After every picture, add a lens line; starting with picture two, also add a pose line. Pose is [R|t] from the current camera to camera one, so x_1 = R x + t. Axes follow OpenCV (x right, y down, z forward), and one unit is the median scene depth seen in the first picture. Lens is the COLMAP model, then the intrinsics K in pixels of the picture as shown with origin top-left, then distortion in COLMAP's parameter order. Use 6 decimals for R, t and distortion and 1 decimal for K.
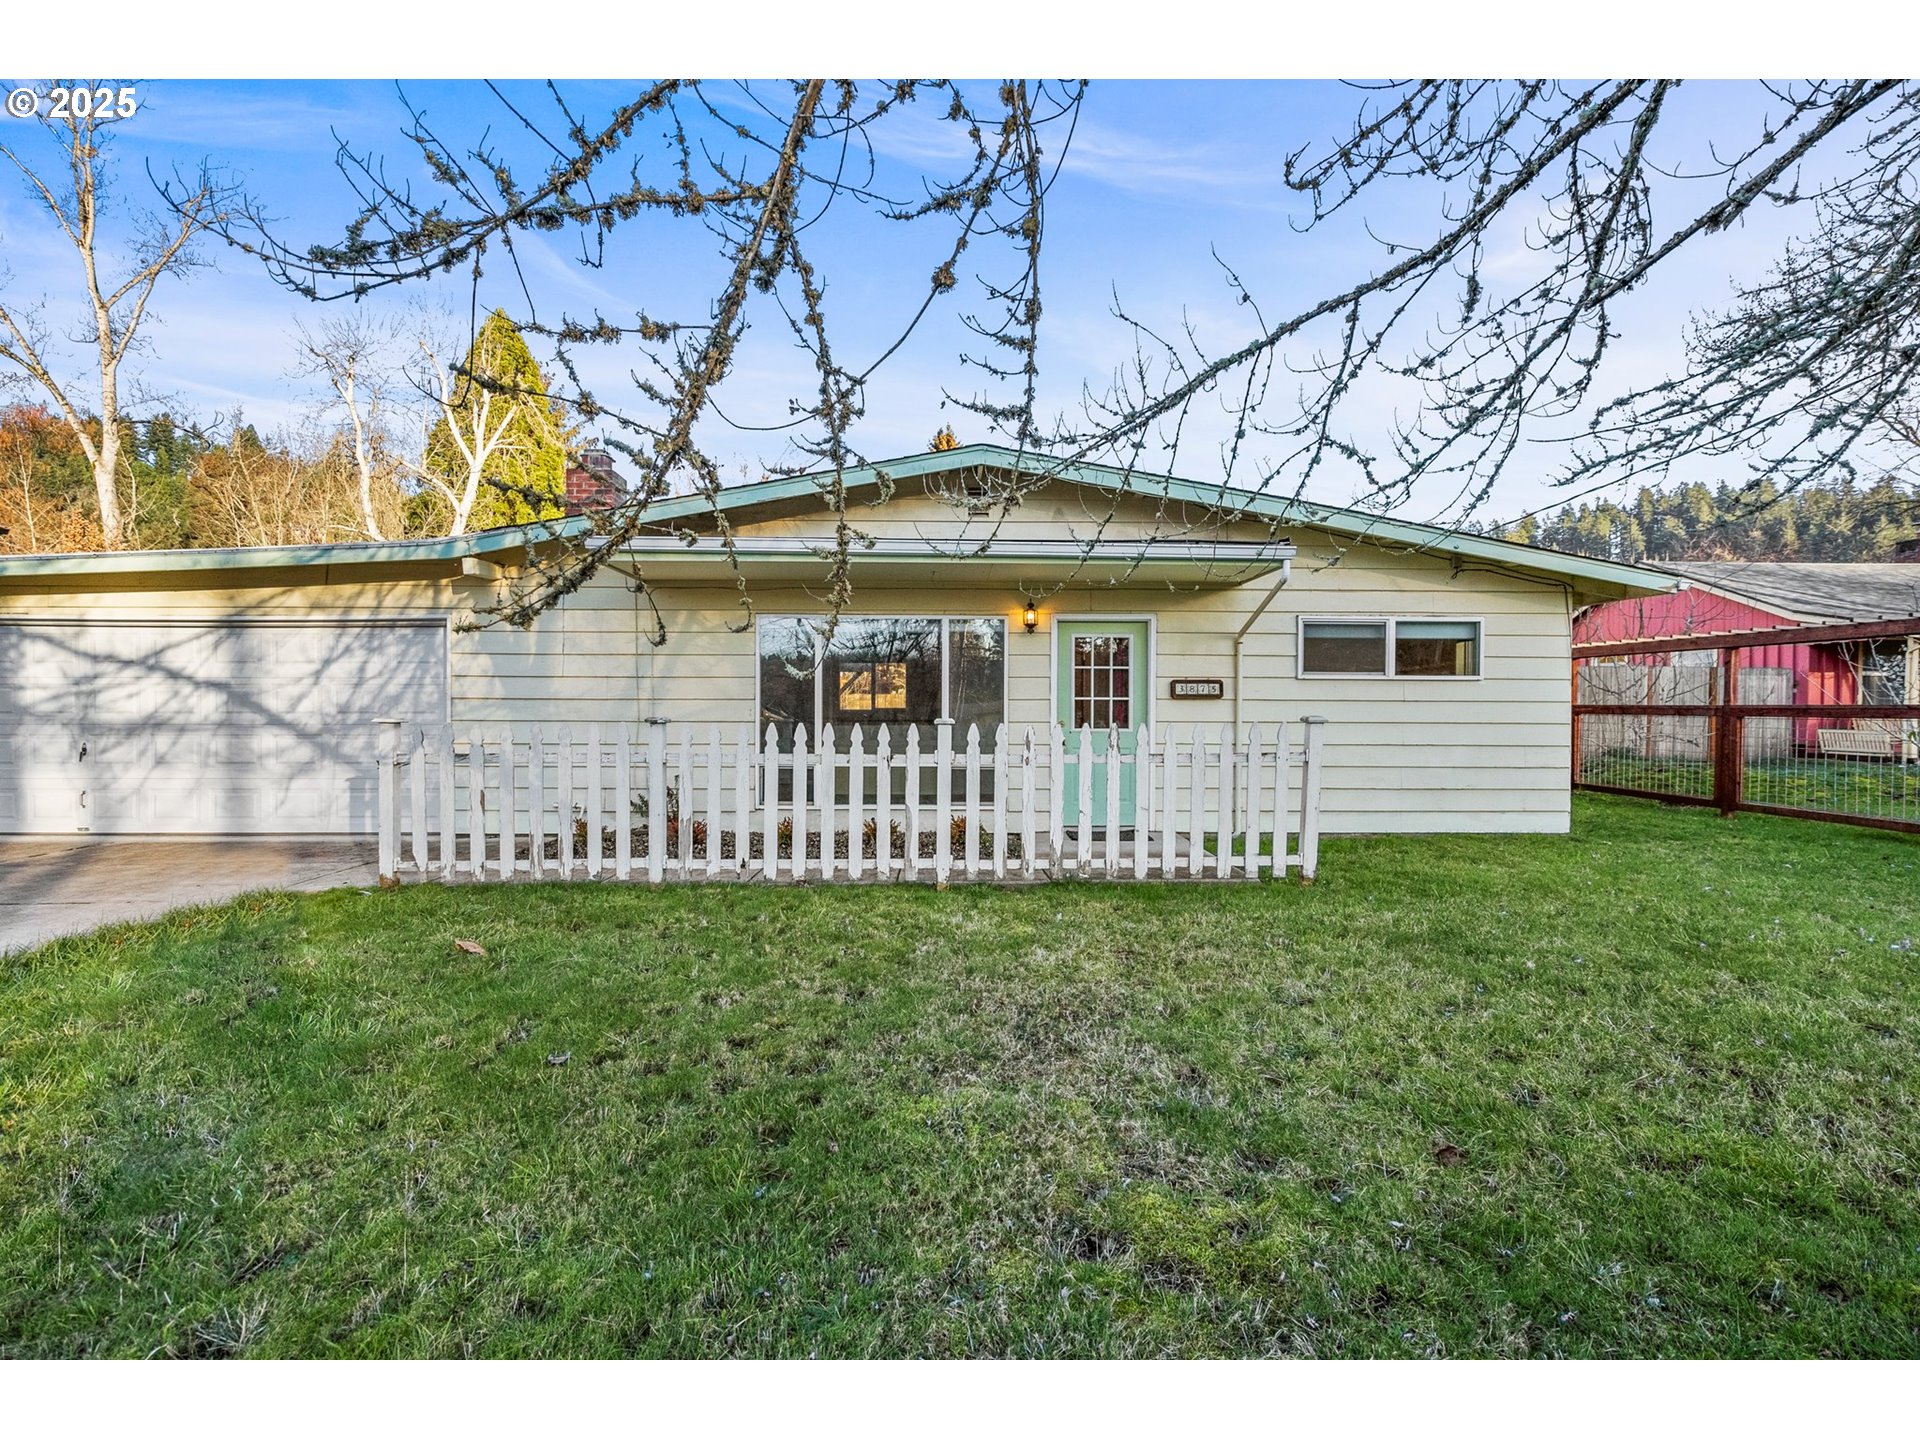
lens RADIAL K [[883.7, 0, 955.0], [0, 883.7, 719.5], [0, 0, 1]] dist [-0.002208, 0.000480]
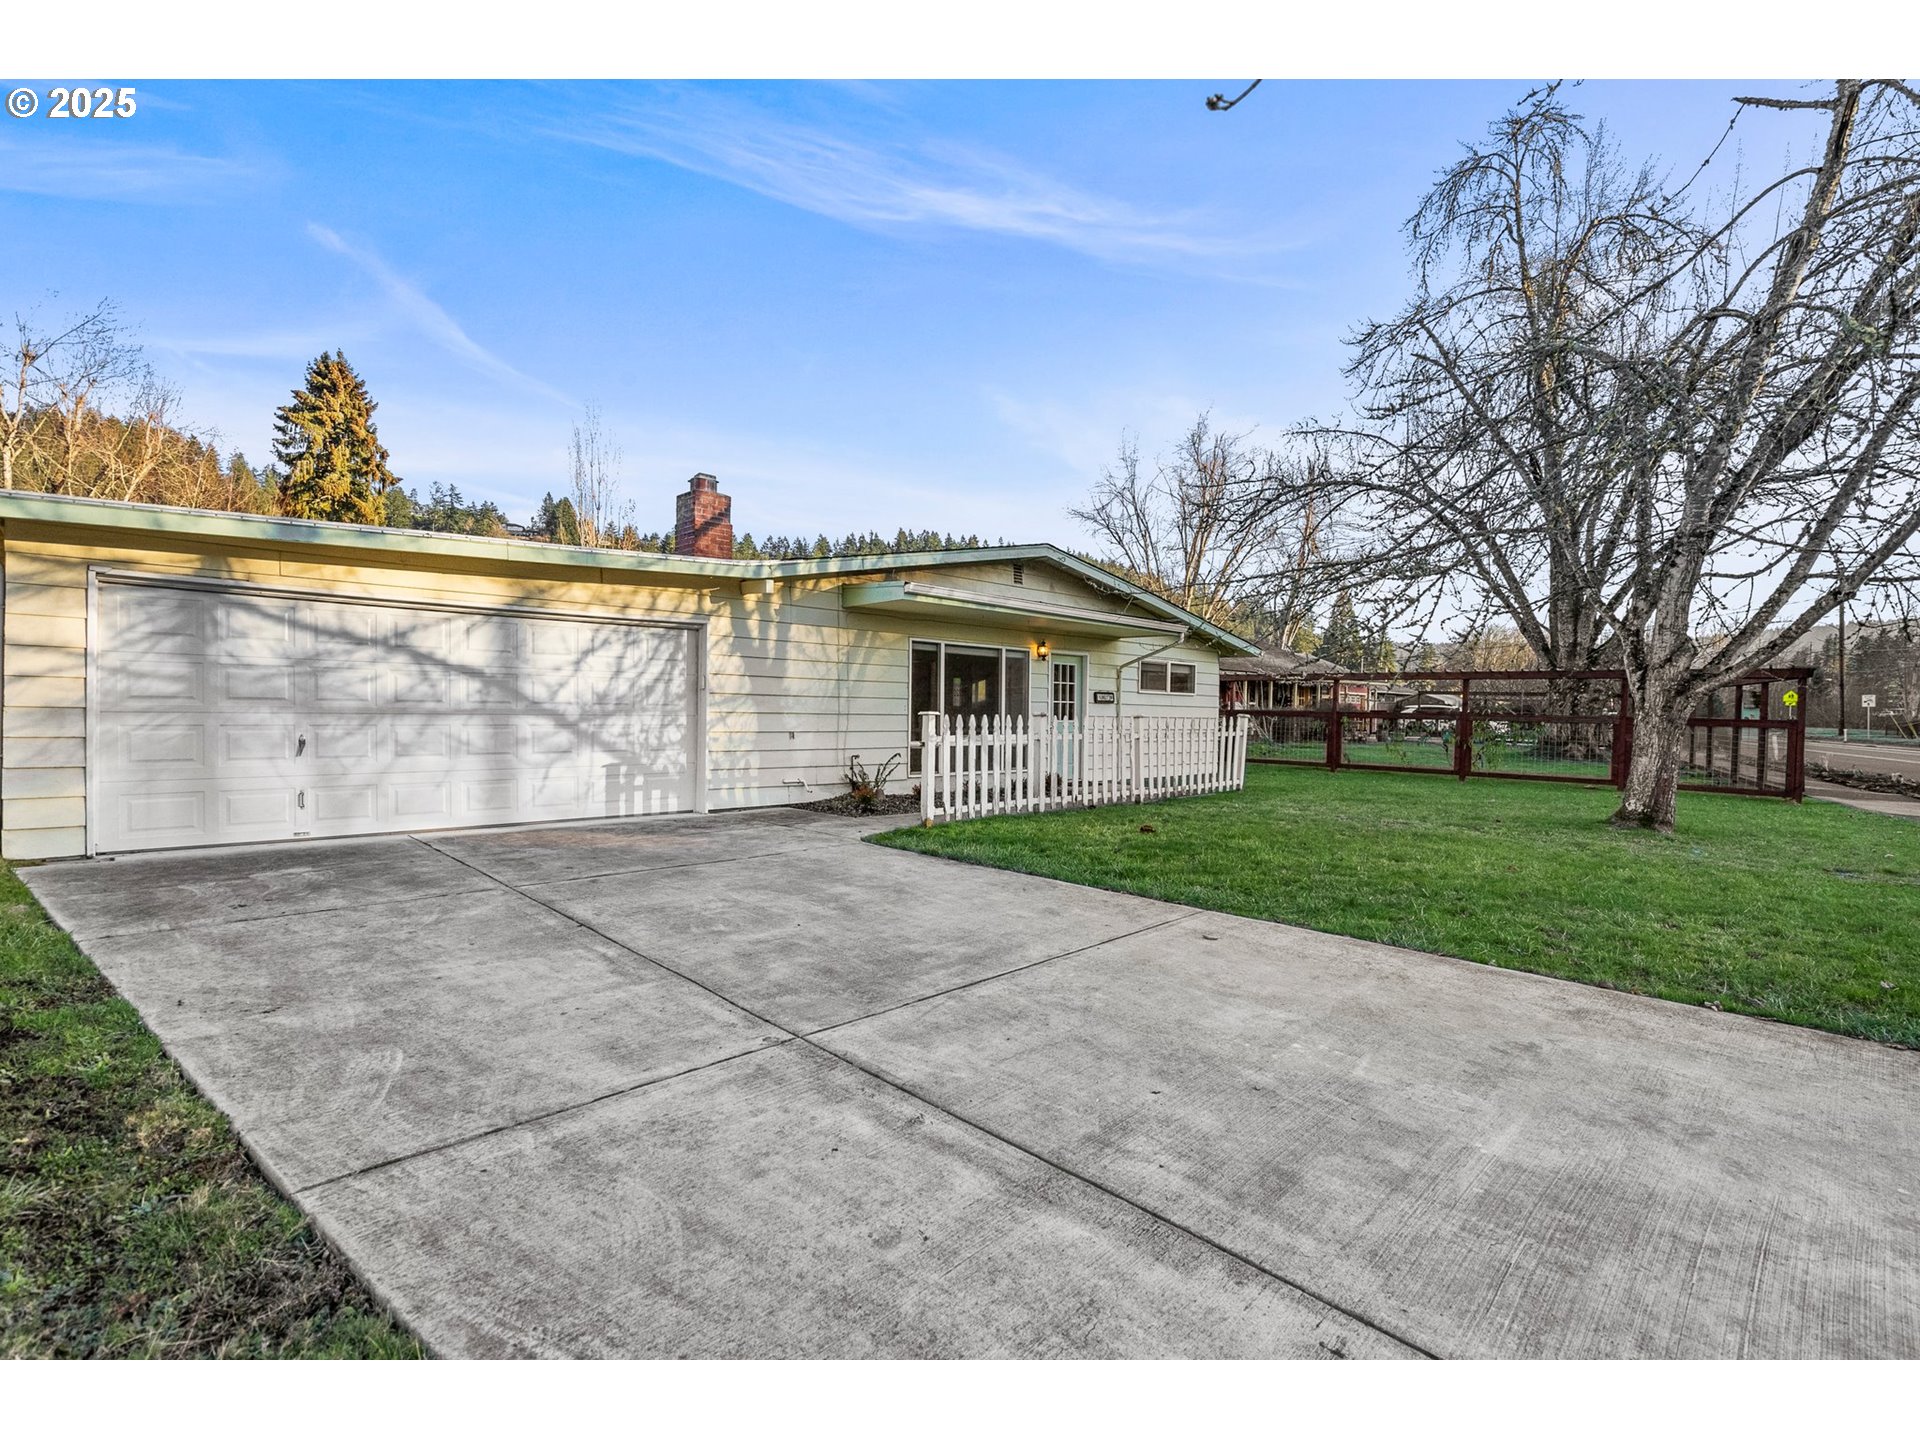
lens RADIAL K [[904.1, 0, 960.0], [0, 904.1, 720.0], [0, 0, 1]] dist [-0.000839, 0.000893]
pose [[0.735908, 0.005731, 0.677057, -1.120058], [-0.011513, 0.999926, 0.004049, 0.005477], [-0.676984, -0.010775, 0.735919, -0.103803]]
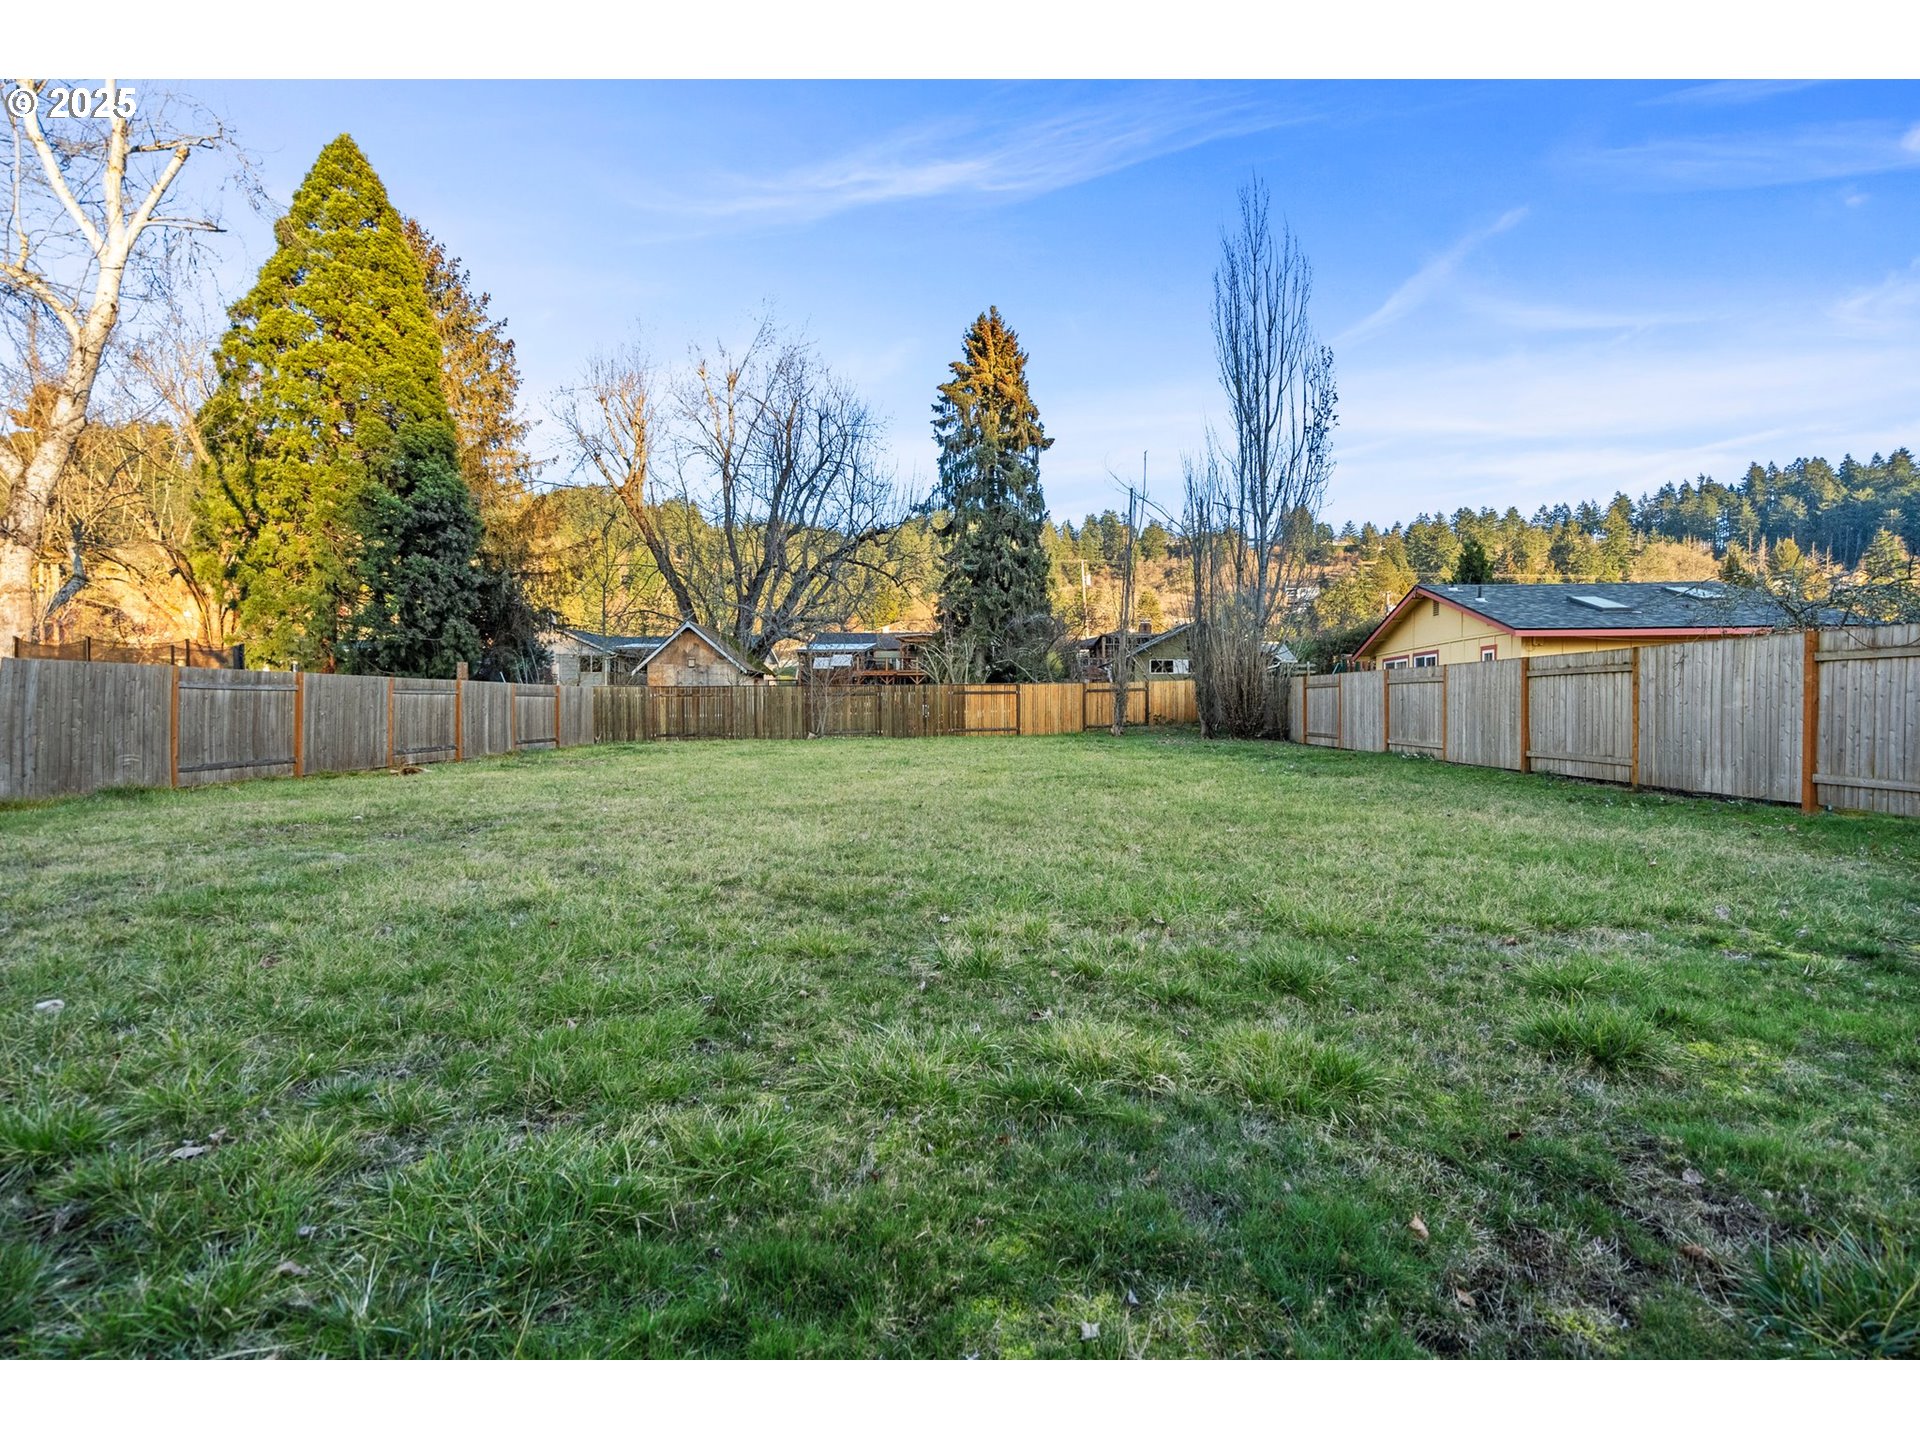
lens RADIAL K [[883.7, 0, 955.0], [0, 883.7, 719.5], [0, 0, 1]] dist [-0.002208, 0.000480]
pose [[0.998793, -0.000911, -0.049117, -0.009701], [0.000903, 1.000000, -0.000198, -0.010582], [0.049117, 0.000154, 0.998793, 2.211600]]
